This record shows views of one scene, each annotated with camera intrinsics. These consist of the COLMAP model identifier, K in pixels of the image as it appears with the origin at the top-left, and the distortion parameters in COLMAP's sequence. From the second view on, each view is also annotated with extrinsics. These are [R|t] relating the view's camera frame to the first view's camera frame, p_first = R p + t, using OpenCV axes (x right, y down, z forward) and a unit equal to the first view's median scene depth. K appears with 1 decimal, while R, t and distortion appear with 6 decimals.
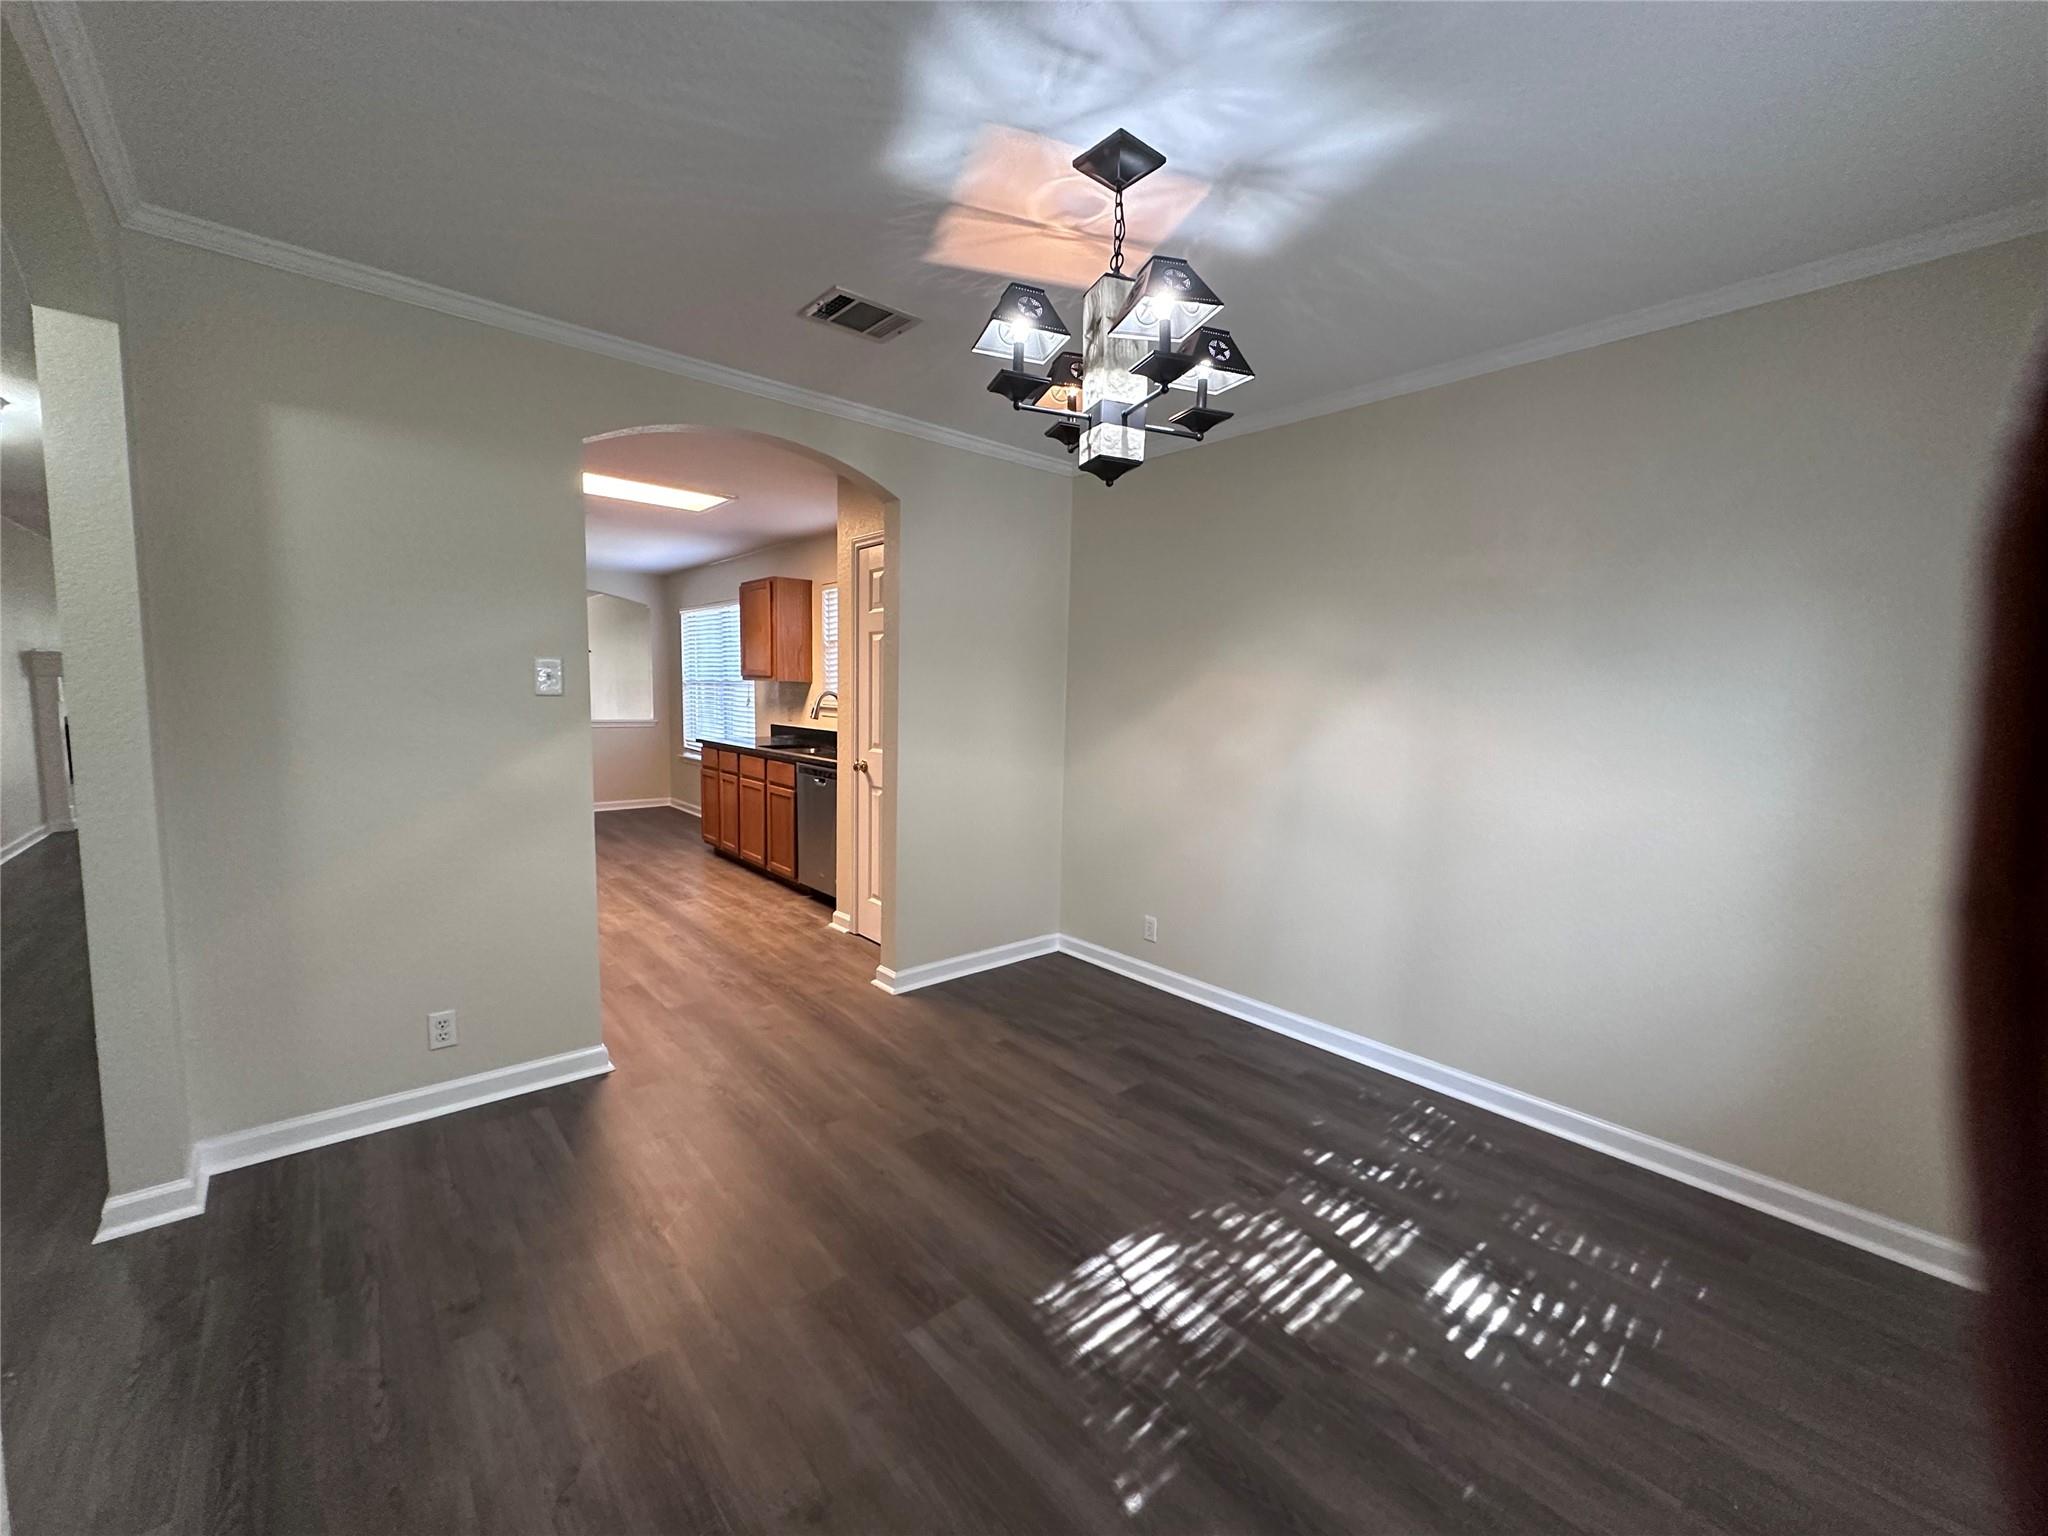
lens RADIAL K [[817.9, 0, 1022.9], [0, 817.9, 769.2], [0, 0, 1]] dist [-0.002355, -0.000070]
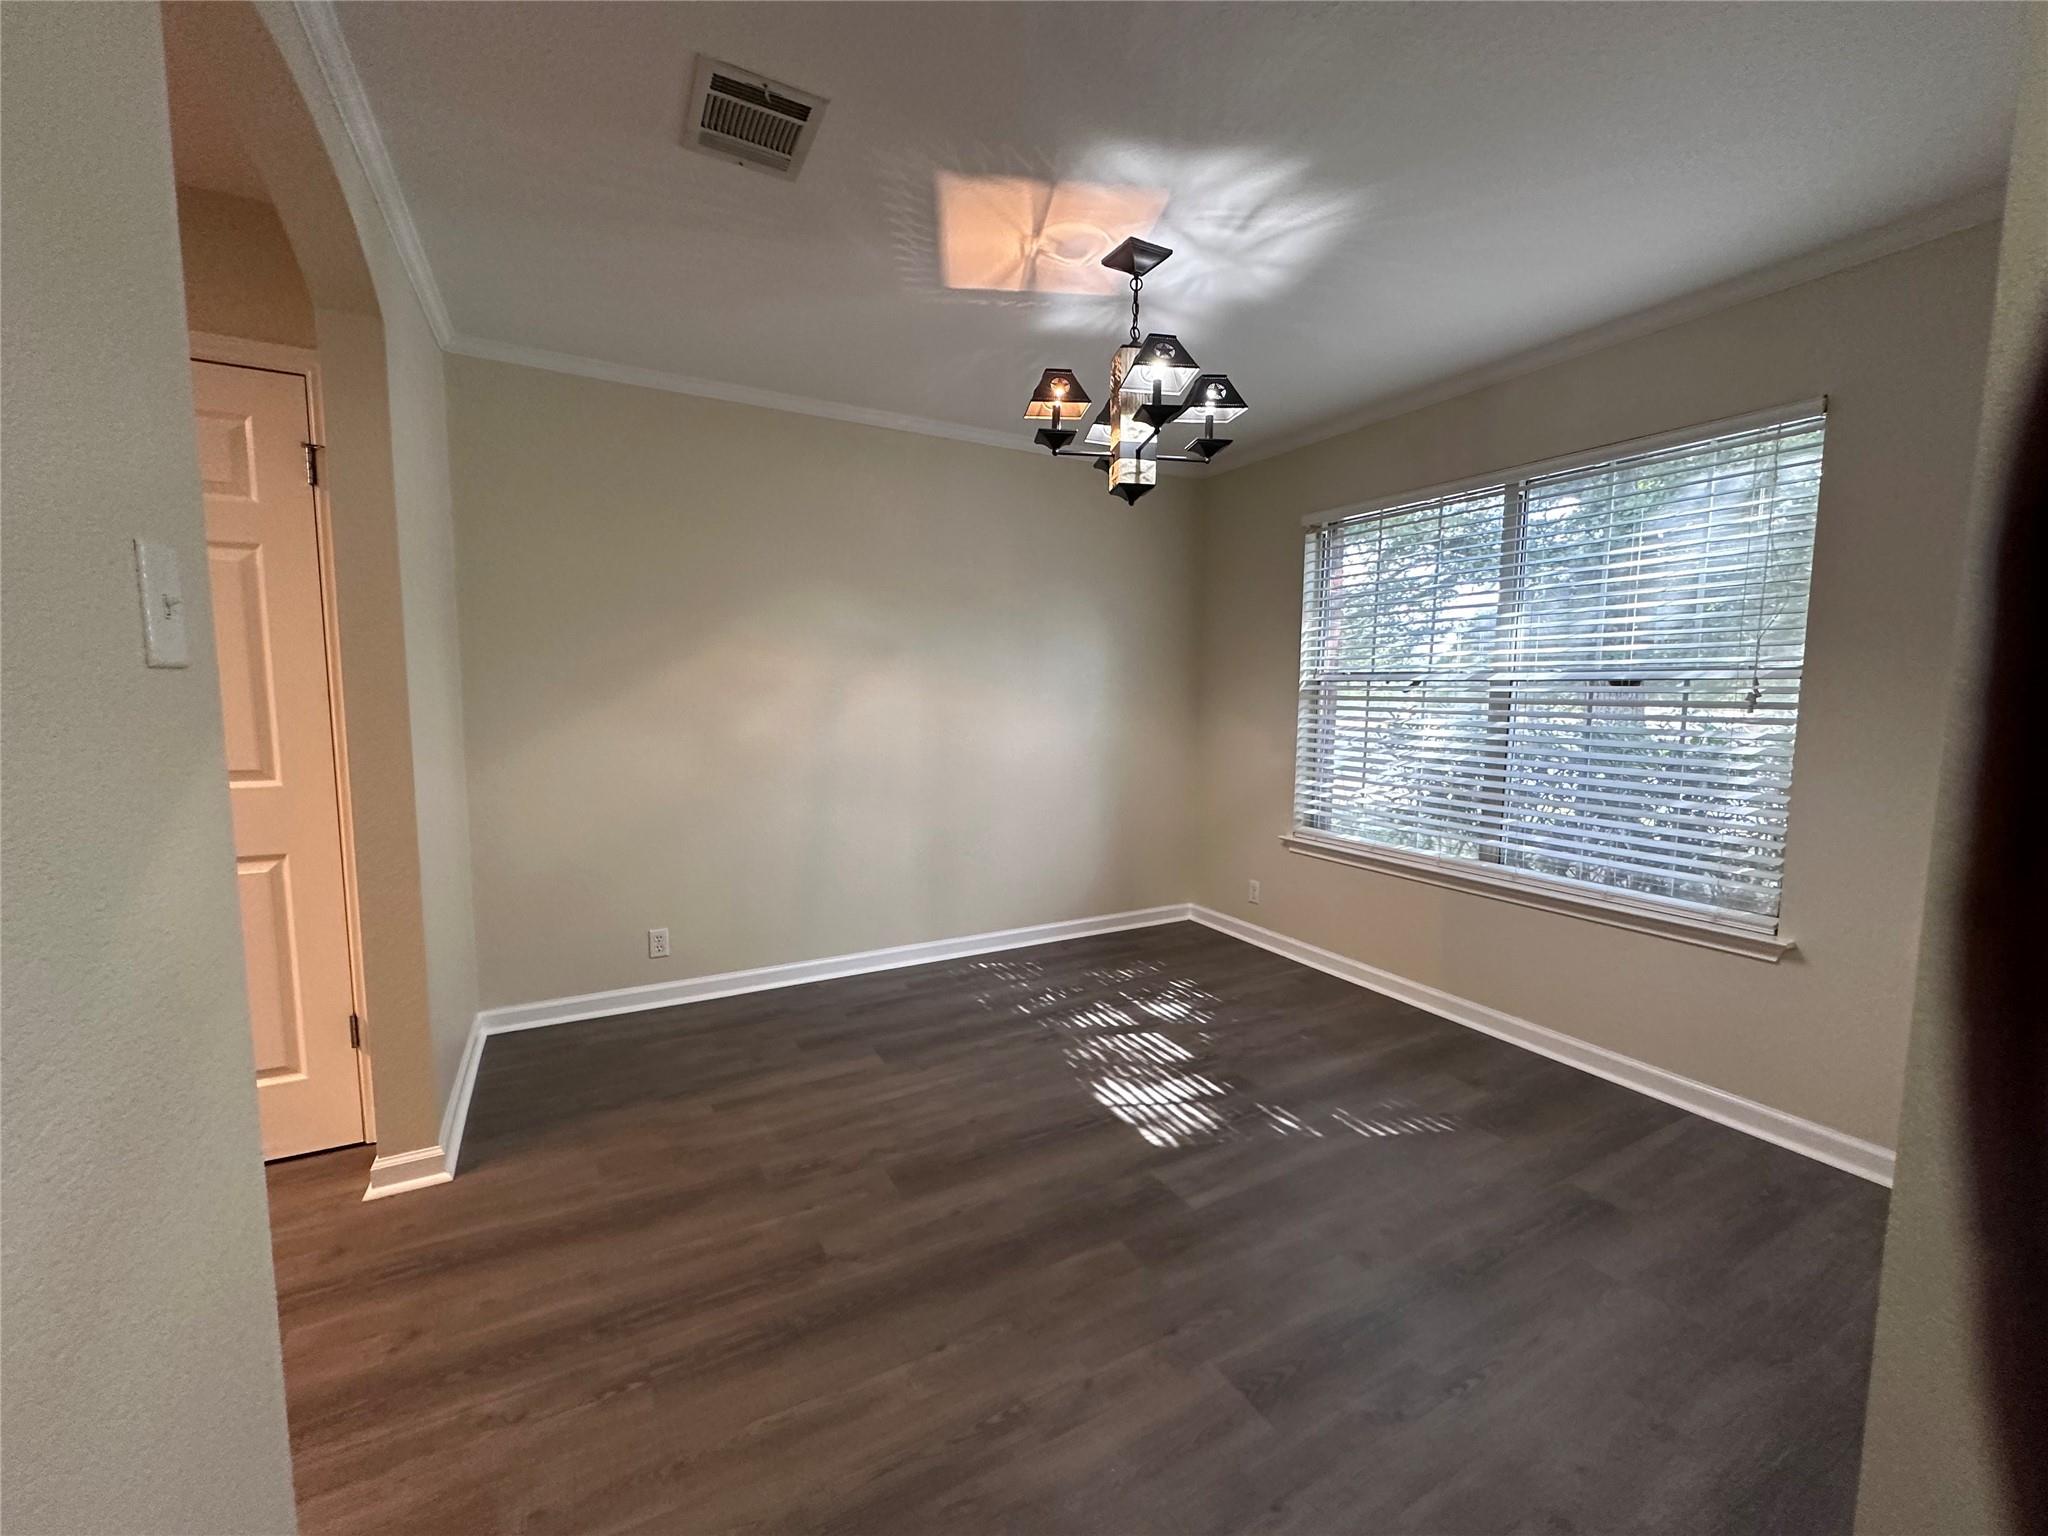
lens RADIAL K [[822.8, 0, 1024.0], [0, 822.8, 768.0], [0, 0, 1]] dist [-0.002838, -0.000145]
pose [[0.205239, -0.114390, 0.972004, -0.806969], [0.090446, 0.991113, 0.097541, -0.049633], [-0.974524, 0.067895, 0.213761, 0.594843]]
